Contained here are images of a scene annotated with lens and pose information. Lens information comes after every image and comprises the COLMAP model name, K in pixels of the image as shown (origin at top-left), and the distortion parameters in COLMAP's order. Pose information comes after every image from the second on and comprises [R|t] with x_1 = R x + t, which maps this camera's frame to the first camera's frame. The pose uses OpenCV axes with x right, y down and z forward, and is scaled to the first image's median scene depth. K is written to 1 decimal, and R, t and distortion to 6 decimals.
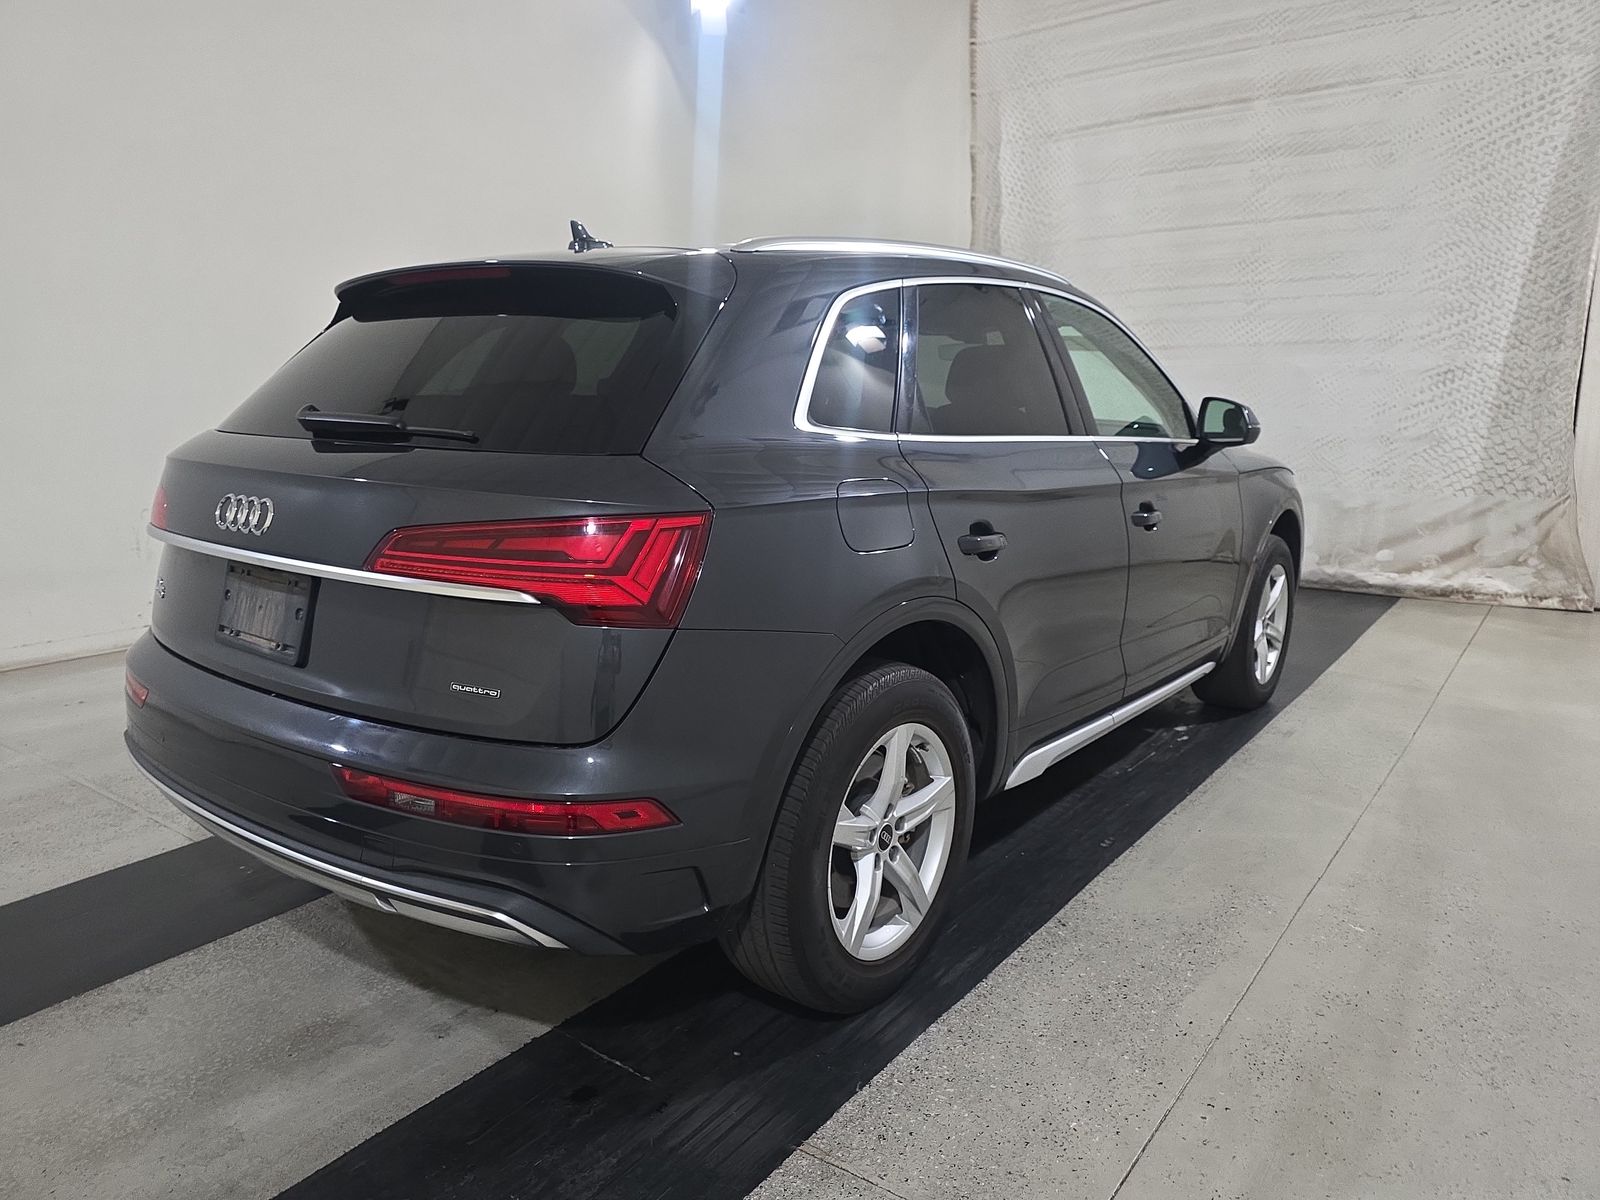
lens RADIAL K [[1079.8, 0, 795.2], [0, 1079.8, 590.3], [0, 0, 1]] dist [0.040989, -0.042242]
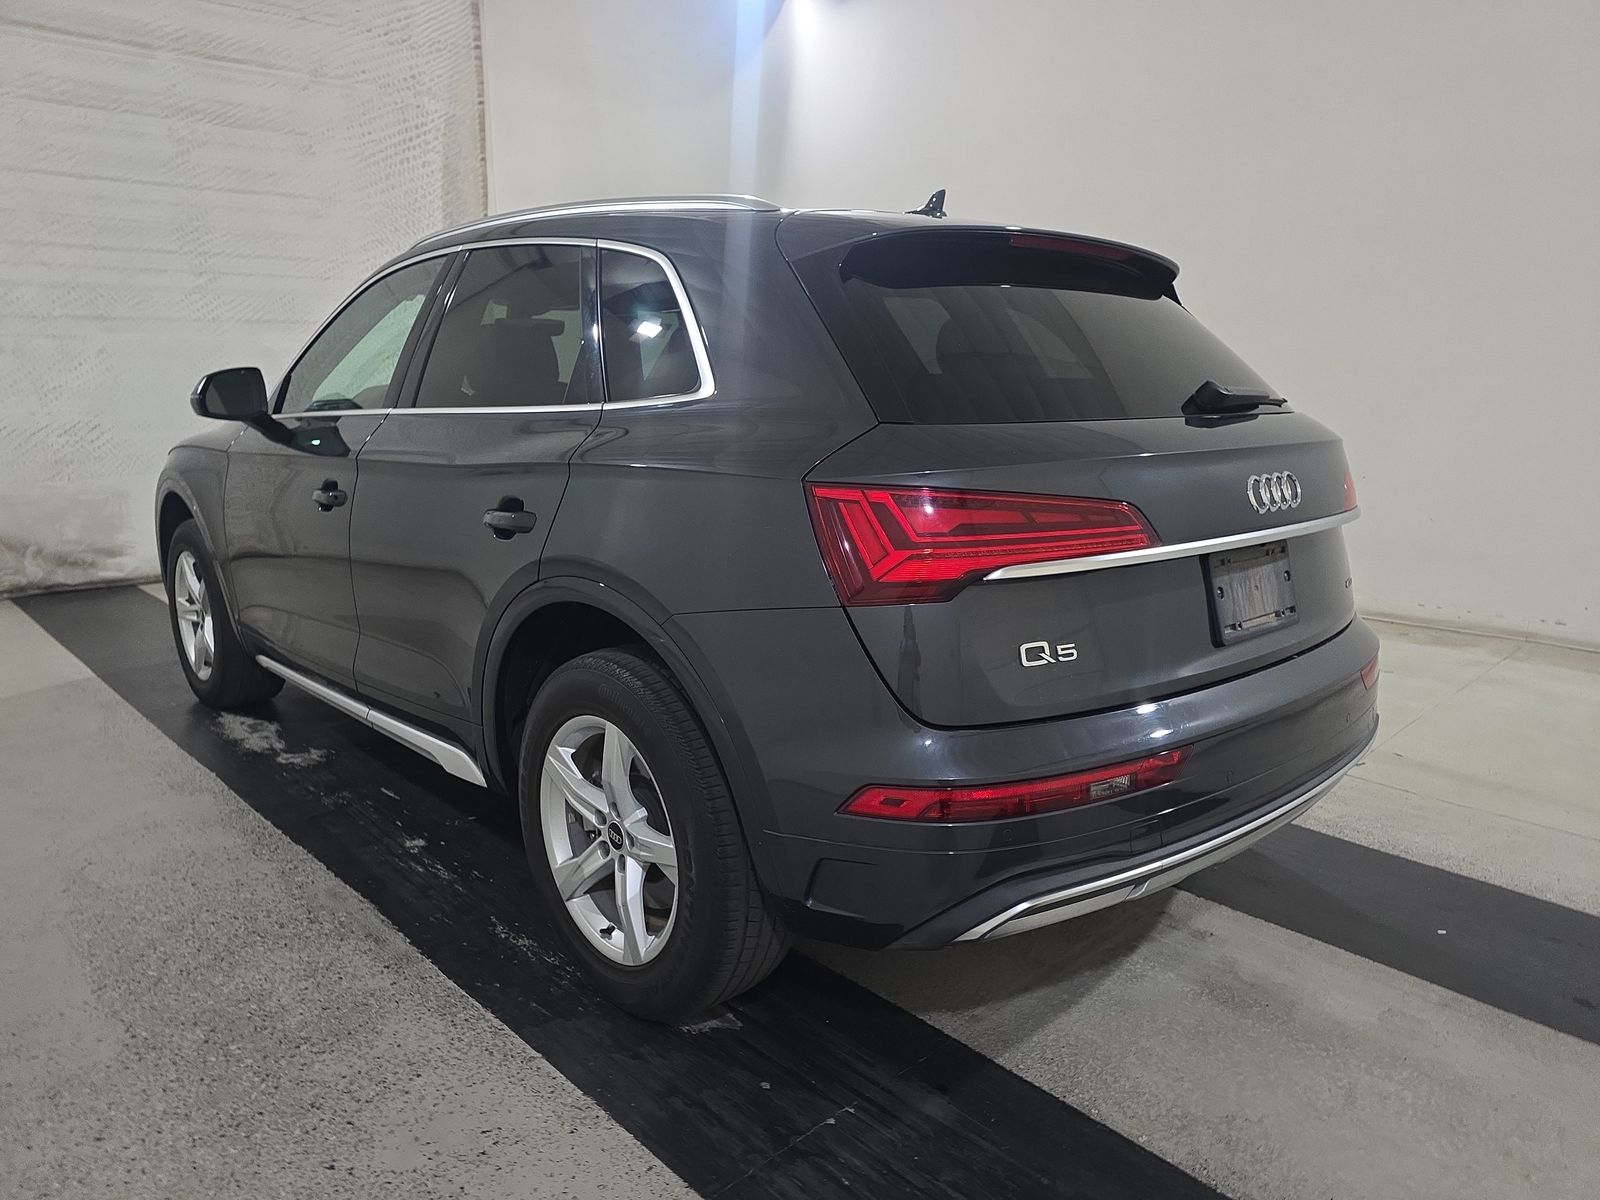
lens RADIAL K [[1079.8, 0, 797.3], [0, 1079.8, 605.3], [0, 0, 1]] dist [0.040989, -0.042242]
pose [[0.166639, -0.207418, 0.963955, -0.519083], [0.179581, 0.967658, 0.177170, -0.074416], [-0.969527, 0.143585, 0.198498, 0.416322]]
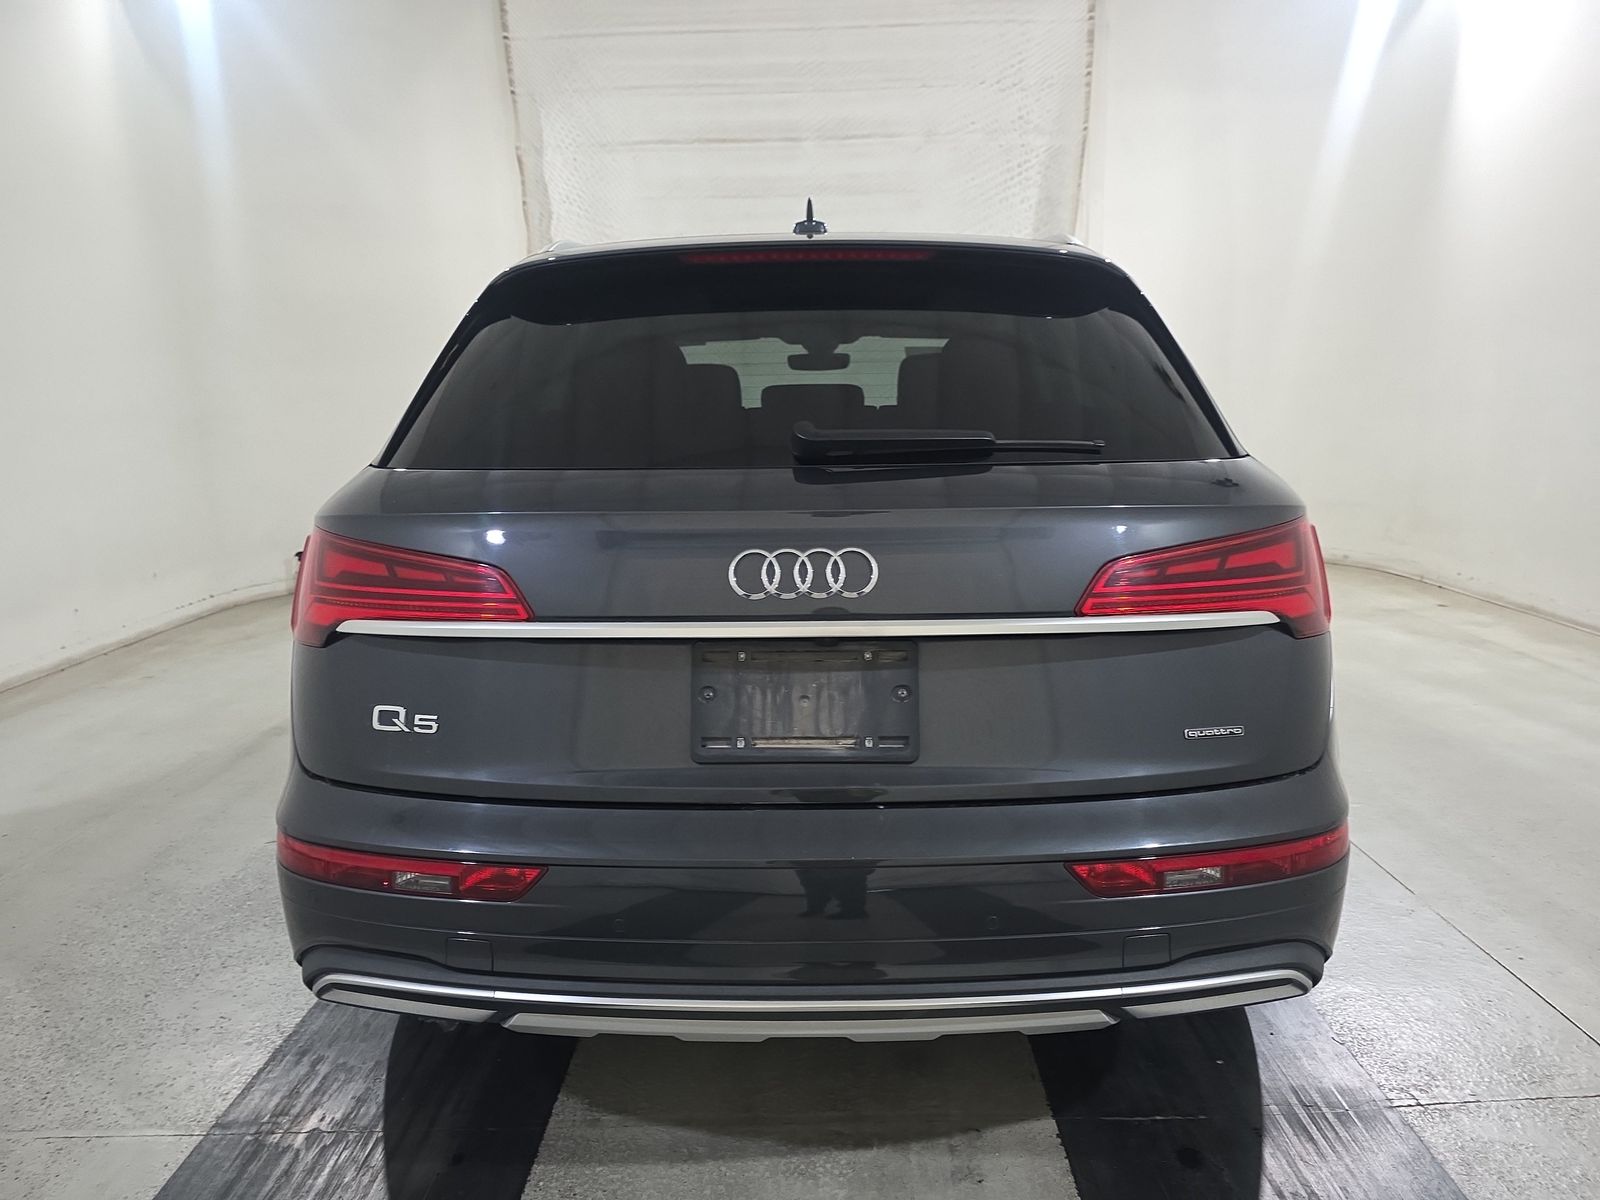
lens RADIAL K [[1079.8, 0, 821.3], [0, 1079.8, 600.1], [0, 0, 1]] dist [0.040989, -0.042242]
pose [[0.795542, -0.126664, 0.592511, -0.310207], [0.131570, 0.990684, 0.035129, -0.025221], [-0.591441, 0.050010, 0.804796, 0.140459]]
